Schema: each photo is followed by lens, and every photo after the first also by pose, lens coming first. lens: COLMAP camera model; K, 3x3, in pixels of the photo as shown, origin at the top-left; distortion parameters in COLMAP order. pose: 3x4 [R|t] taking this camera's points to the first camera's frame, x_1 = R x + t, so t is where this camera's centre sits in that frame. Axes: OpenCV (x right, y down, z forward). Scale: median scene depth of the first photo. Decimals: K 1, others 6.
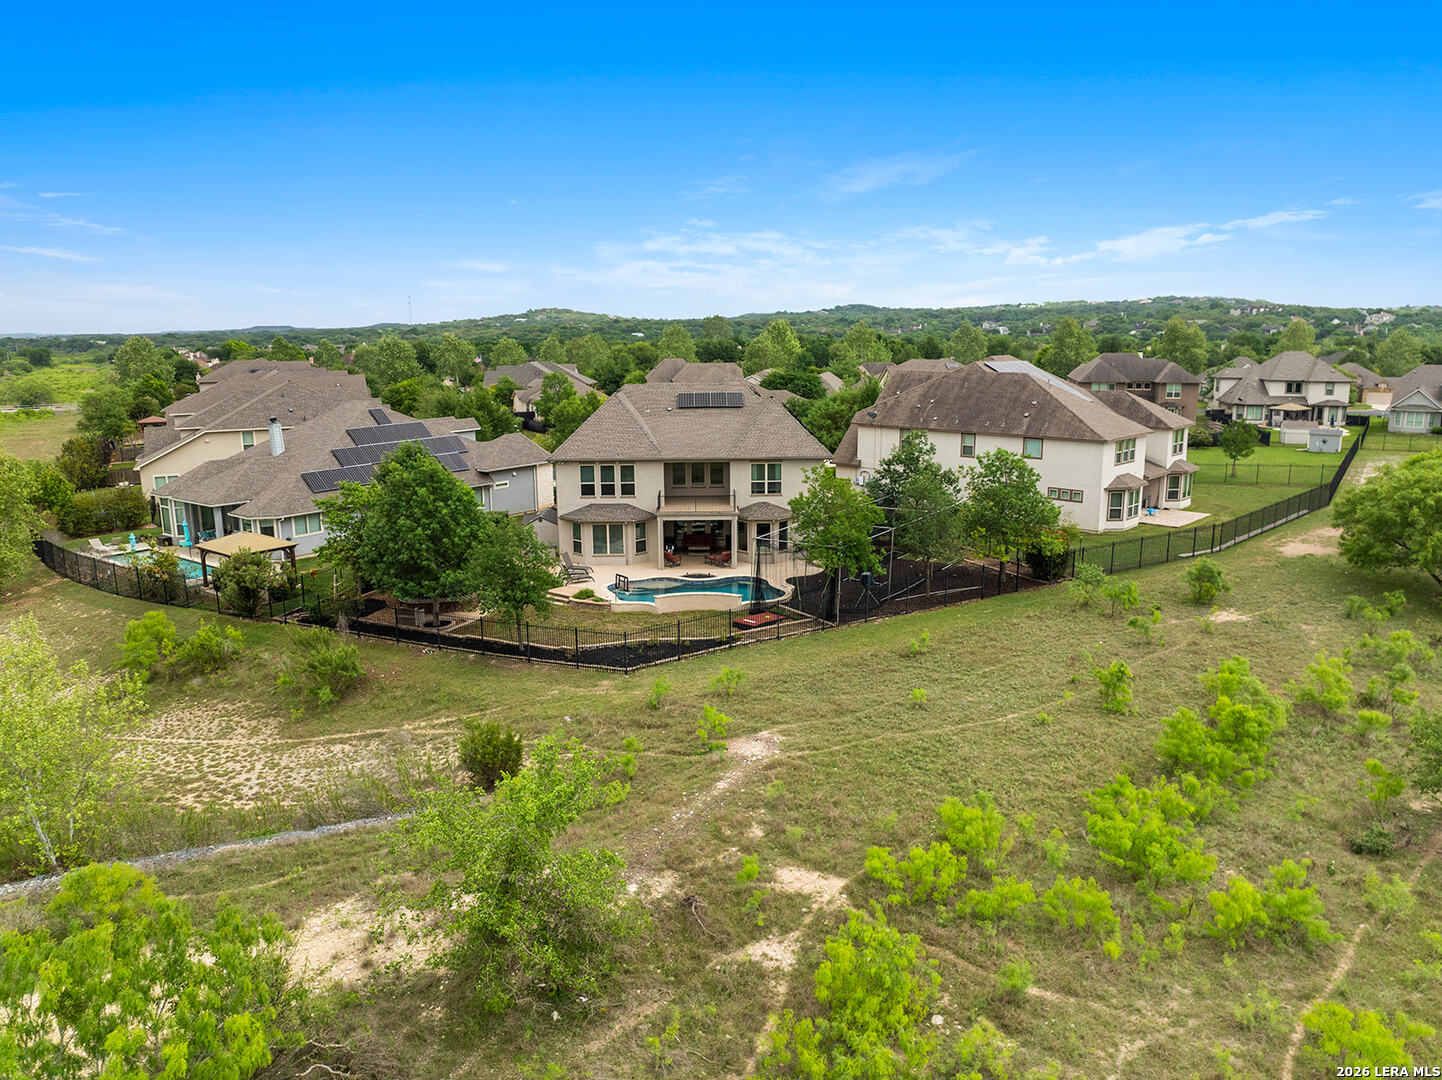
lens RADIAL K [[1021.1, 0, 723.5], [0, 1021.1, 522.7], [0, 0, 1]] dist [-0.044857, 0.007005]
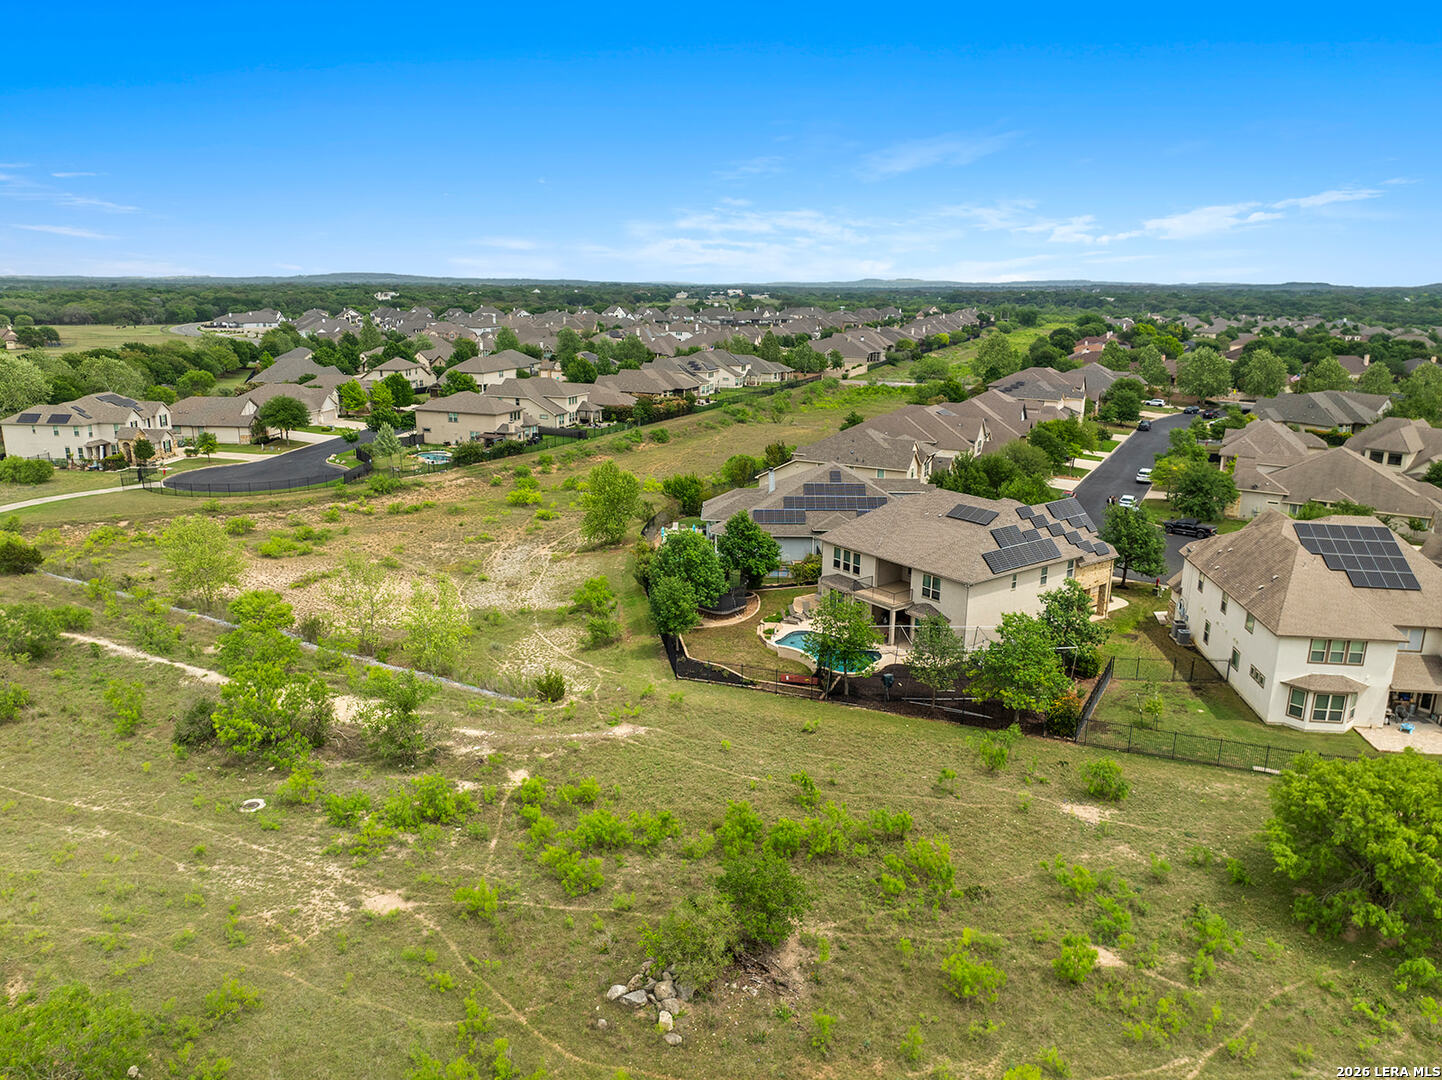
lens RADIAL K [[1021.1, 0, 723.5], [0, 1021.1, 522.7], [0, 0, 1]] dist [-0.044857, 0.007005]
pose [[0.593820, 0.202443, -0.778713, 0.886942], [-0.165367, 0.977875, 0.128117, -0.248033], [0.787421, 0.052695, 0.614159, -0.019127]]
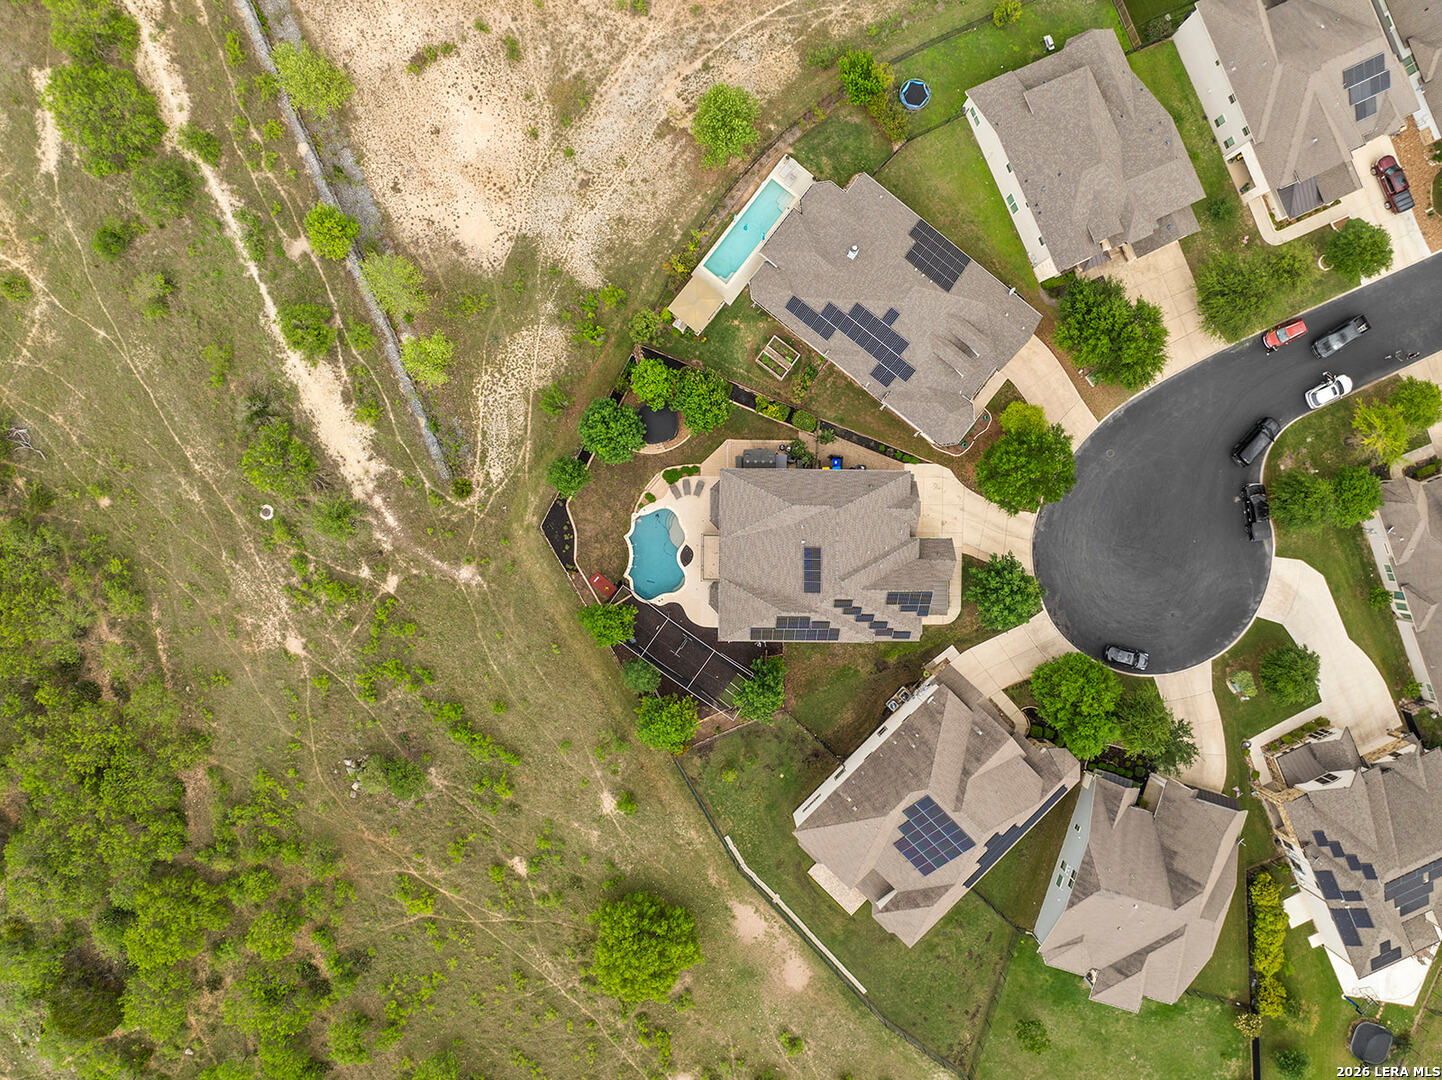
lens RADIAL K [[1011.4, 0, 724.3], [0, 1011.4, 545.8], [0, 0, 1]] dist [-0.040469, 0.009707]
pose [[-0.025342, 0.997753, 0.062020, -0.150913], [-0.200469, -0.065852, 0.977484, -1.666097], [0.979372, 0.012339, 0.201688, 0.664513]]
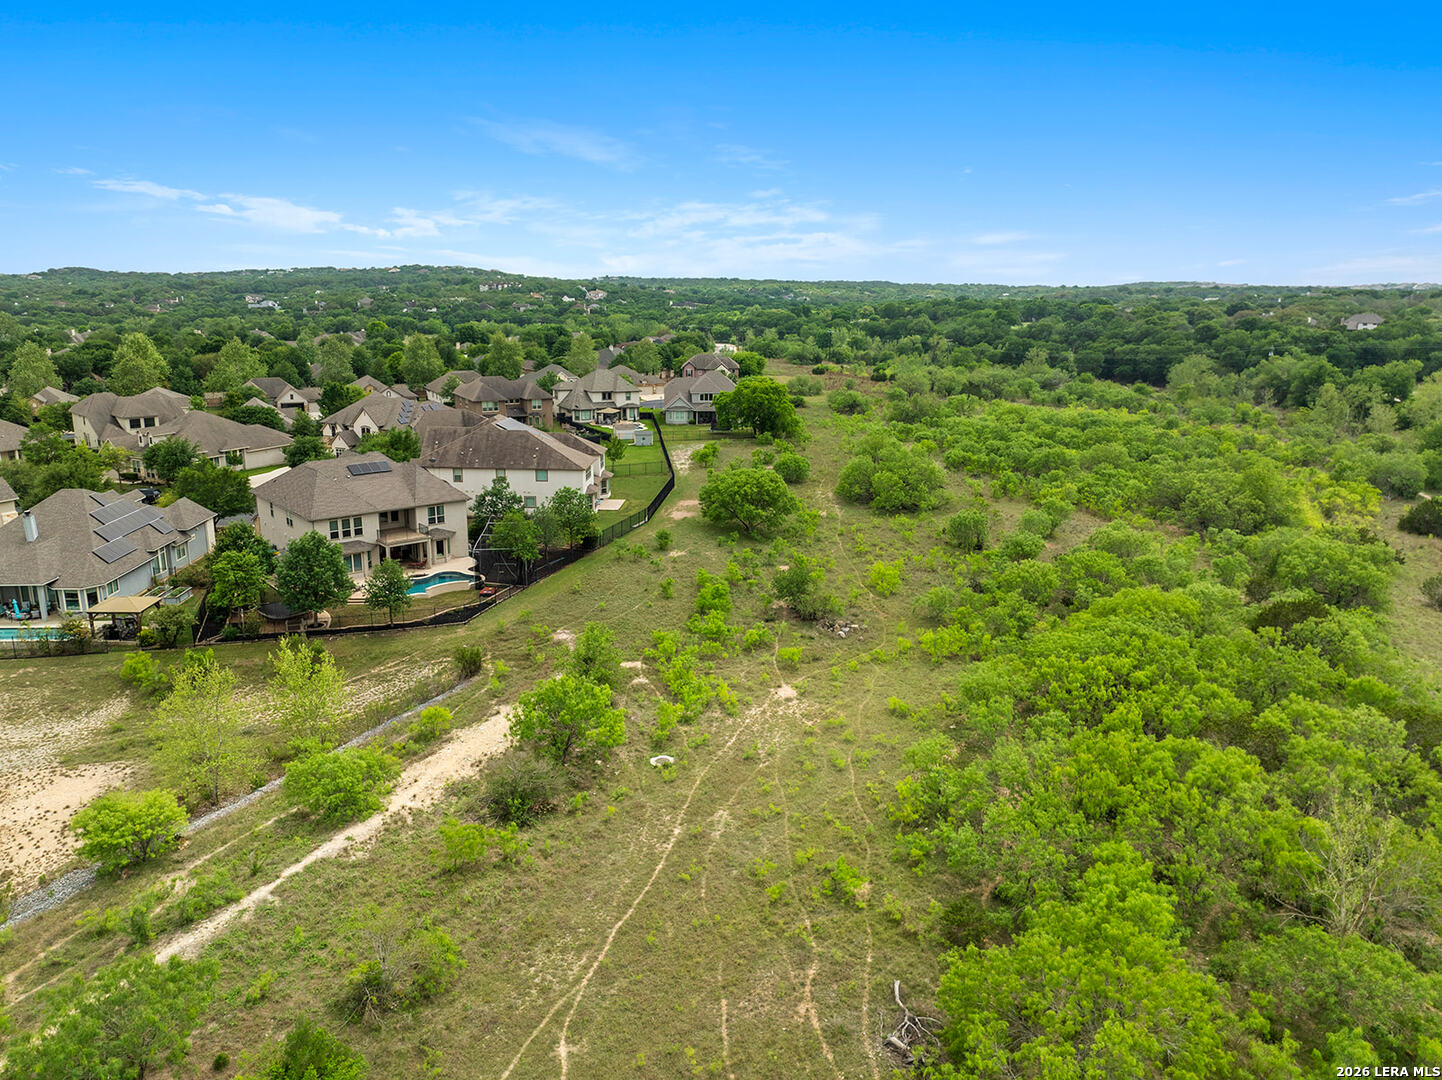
lens RADIAL K [[1011.4, 0, 724.3], [0, 1011.4, 545.8], [0, 0, 1]] dist [-0.040469, 0.009707]
pose [[0.760829, -0.143353, 0.632921, -0.678015], [0.104504, 0.989632, 0.098522, -0.108761], [-0.640483, -0.008816, 0.767922, -0.632062]]
